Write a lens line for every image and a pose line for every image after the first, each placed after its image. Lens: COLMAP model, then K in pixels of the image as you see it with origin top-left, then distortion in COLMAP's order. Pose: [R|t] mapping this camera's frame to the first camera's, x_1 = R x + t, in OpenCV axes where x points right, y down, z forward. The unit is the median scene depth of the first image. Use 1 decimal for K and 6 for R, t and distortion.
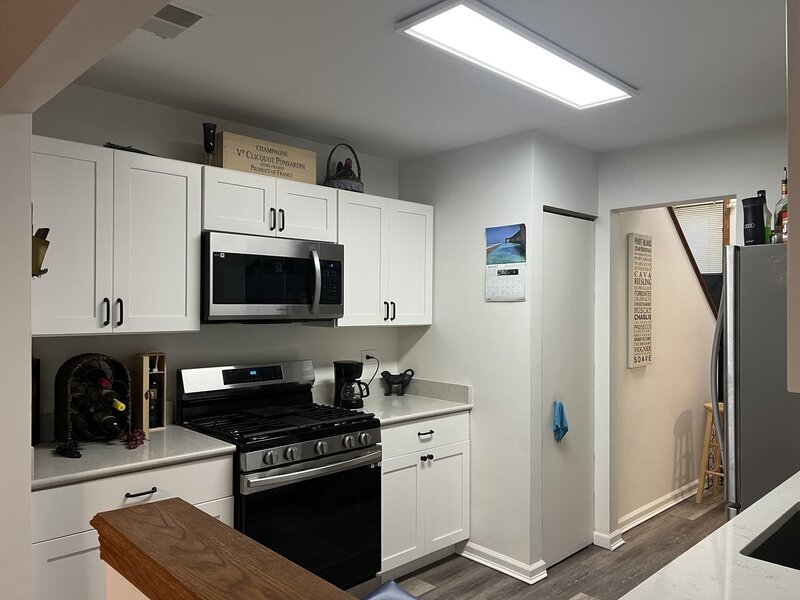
lens RADIAL K [[596.2, 0, 400.0], [0, 596.2, 300.0], [0, 0, 1]] dist [0.047918, -0.009576]
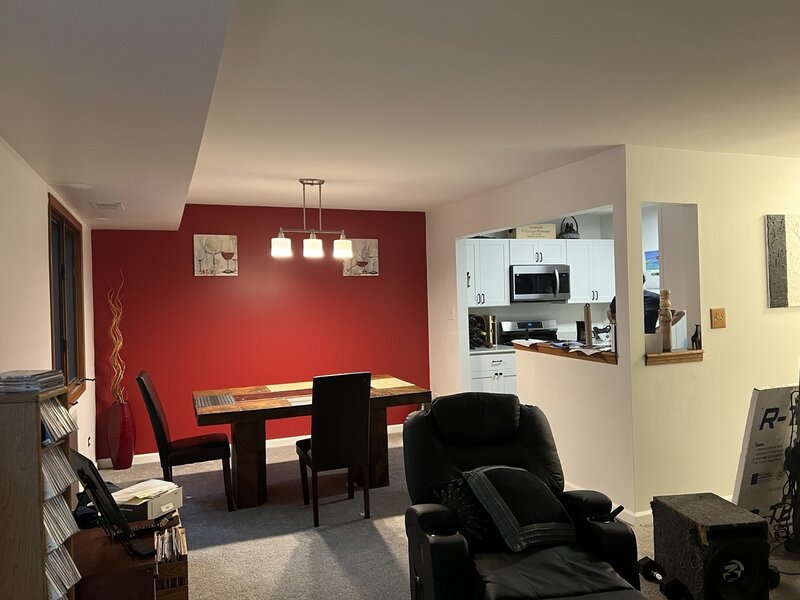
lens RADIAL K [[596.2, 0, 400.0], [0, 596.2, 300.0], [0, 0, 1]] dist [0.047918, -0.009576]
pose [[0.923810, -0.024201, -0.382084, 0.158896], [0.034201, 0.999227, 0.019402, -0.029514], [0.381319, -0.030991, 0.923924, -1.206137]]
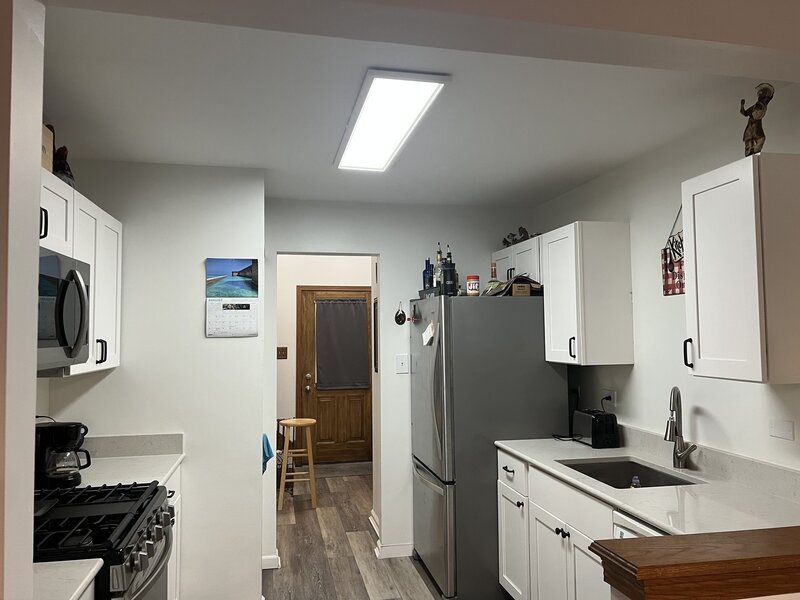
lens RADIAL K [[596.2, 0, 400.0], [0, 596.2, 300.0], [0, 0, 1]] dist [0.047918, -0.009576]
pose [[0.518678, 0.042411, 0.853917, -0.520368], [0.001481, 0.998723, -0.050502, -0.008038], [-0.854968, 0.027459, 0.517953, 0.274771]]
